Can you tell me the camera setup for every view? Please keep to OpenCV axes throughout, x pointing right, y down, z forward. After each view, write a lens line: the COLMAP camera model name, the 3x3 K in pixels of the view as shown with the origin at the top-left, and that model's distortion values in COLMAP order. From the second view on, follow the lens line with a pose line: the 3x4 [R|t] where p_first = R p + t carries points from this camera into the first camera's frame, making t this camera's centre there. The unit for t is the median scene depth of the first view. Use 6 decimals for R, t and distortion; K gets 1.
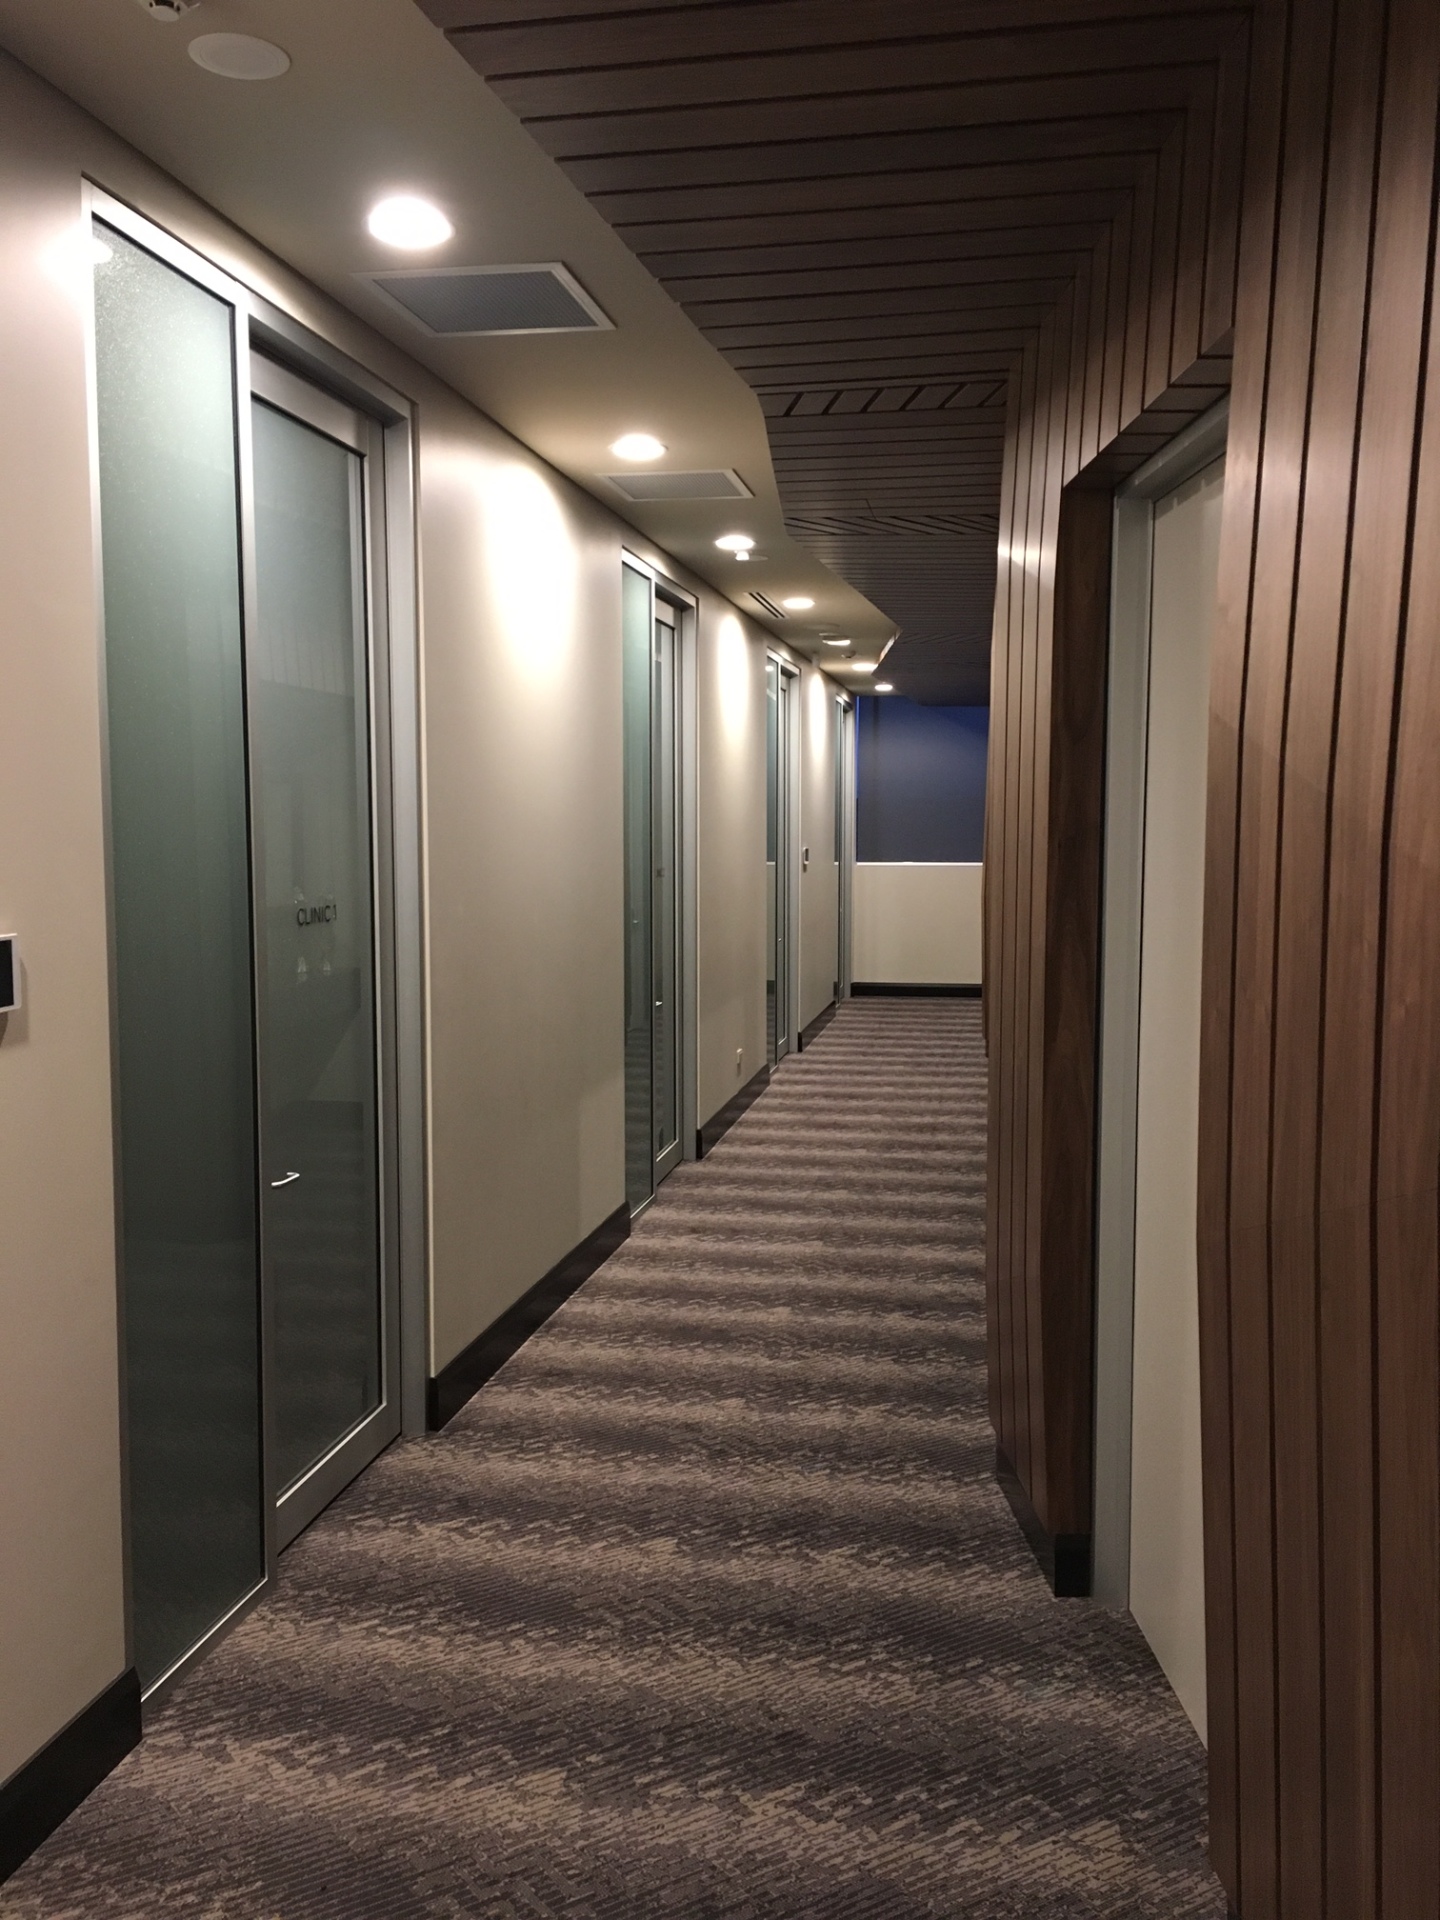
lens RADIAL K [[1630.0, 0, 713.7], [0, 1630.0, 958.9], [0, 0, 1]] dist [0.078909, -0.089696]
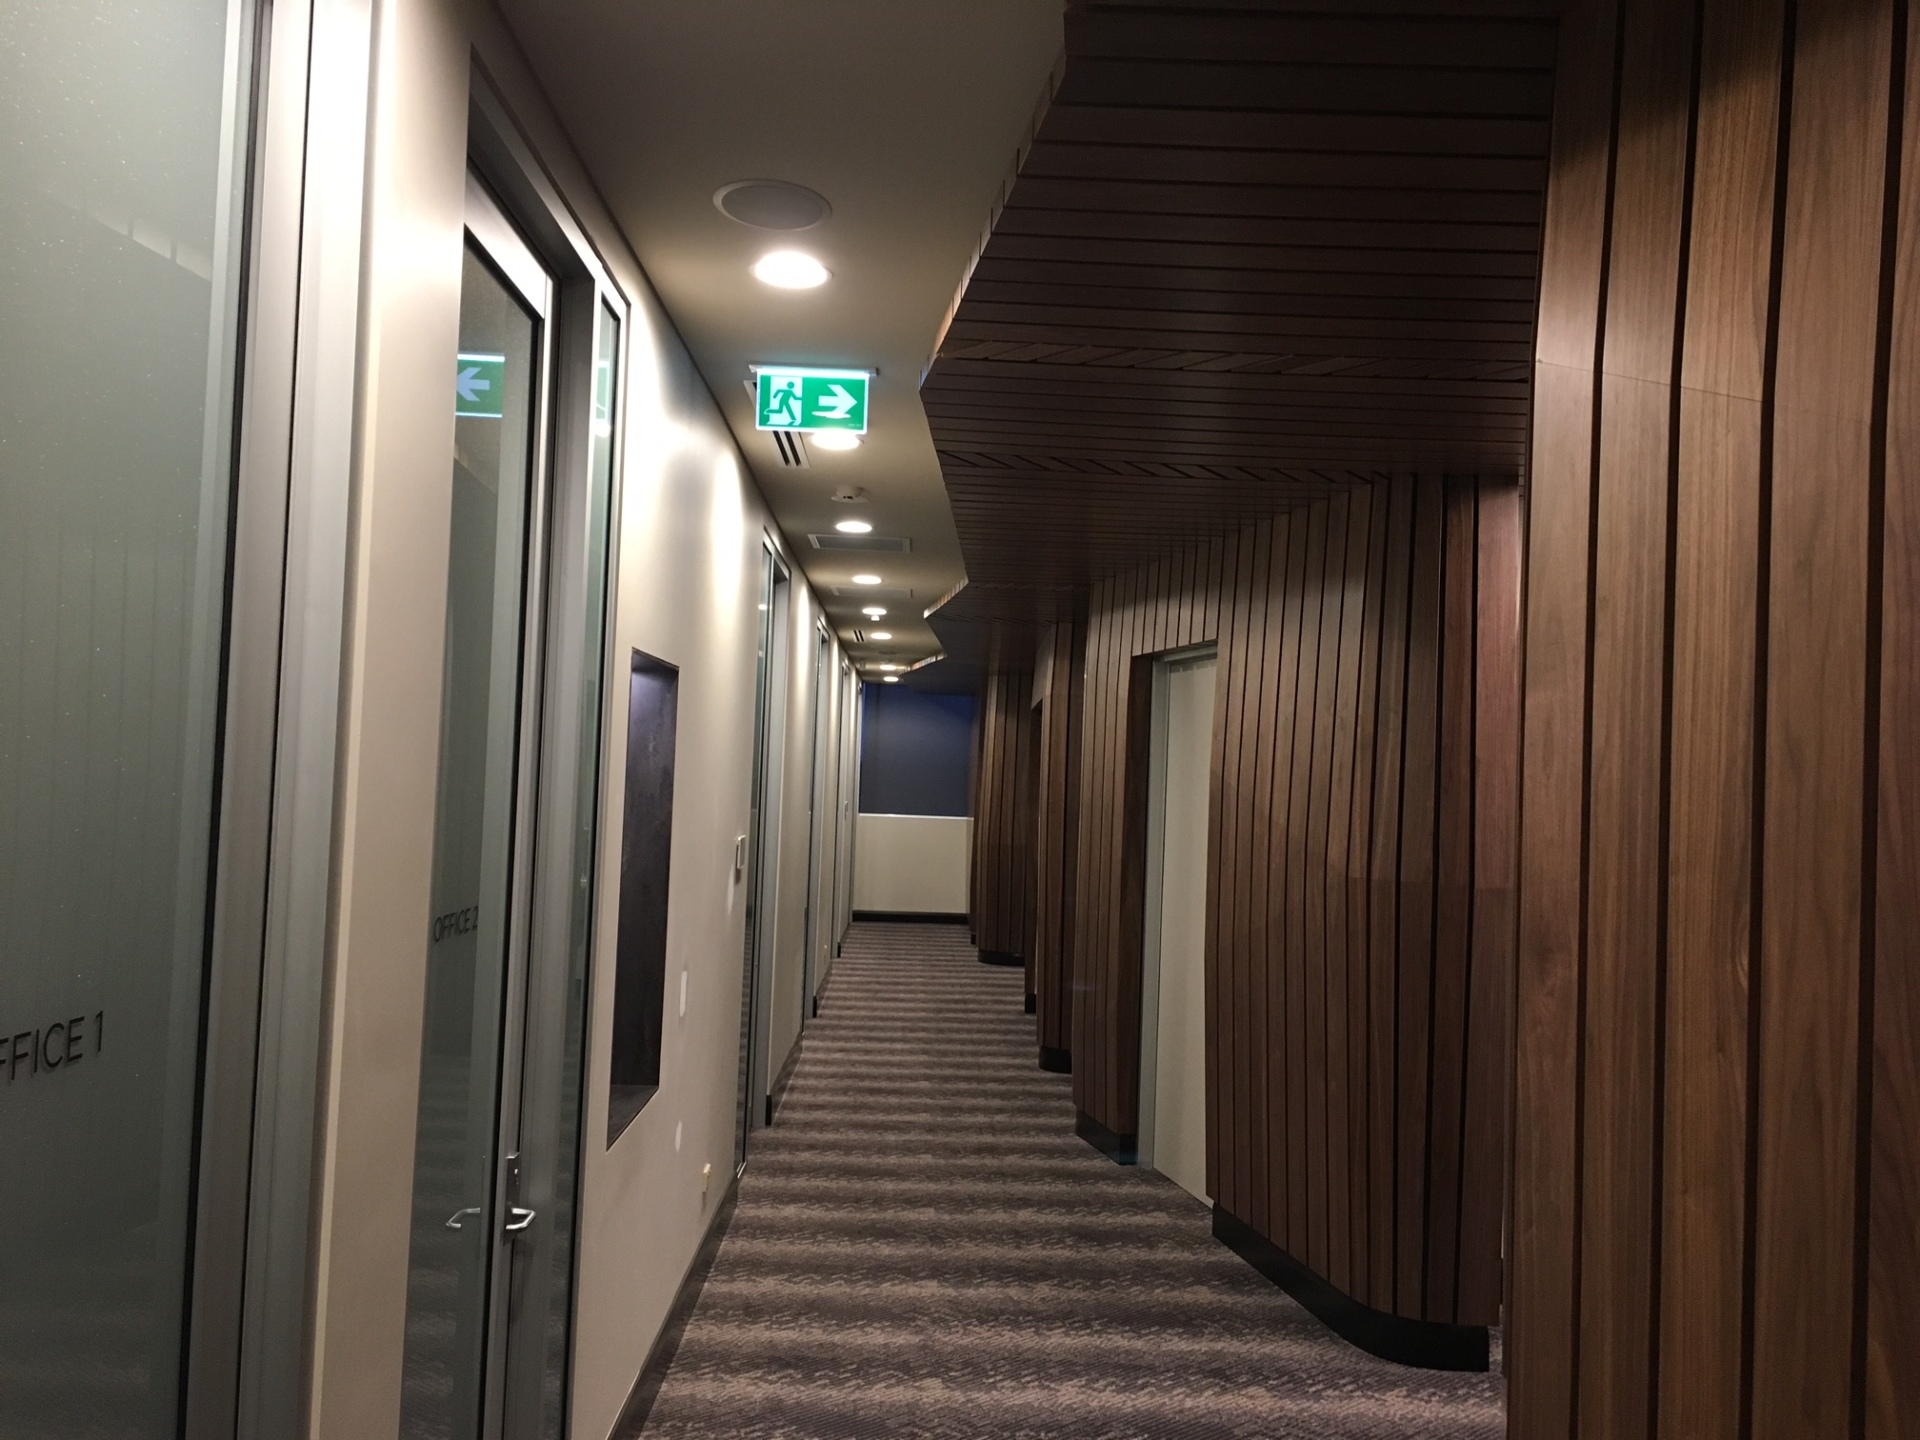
lens RADIAL K [[1630.0, 0, 960.0], [0, 1630.0, 720.0], [0, 0, 1]] dist [0.078909, -0.089696]
pose [[0.976579, 0.043921, 0.210629, -0.468069], [-0.019231, 0.992843, -0.117867, 0.070050], [-0.214298, 0.111056, 0.970434, -1.080080]]
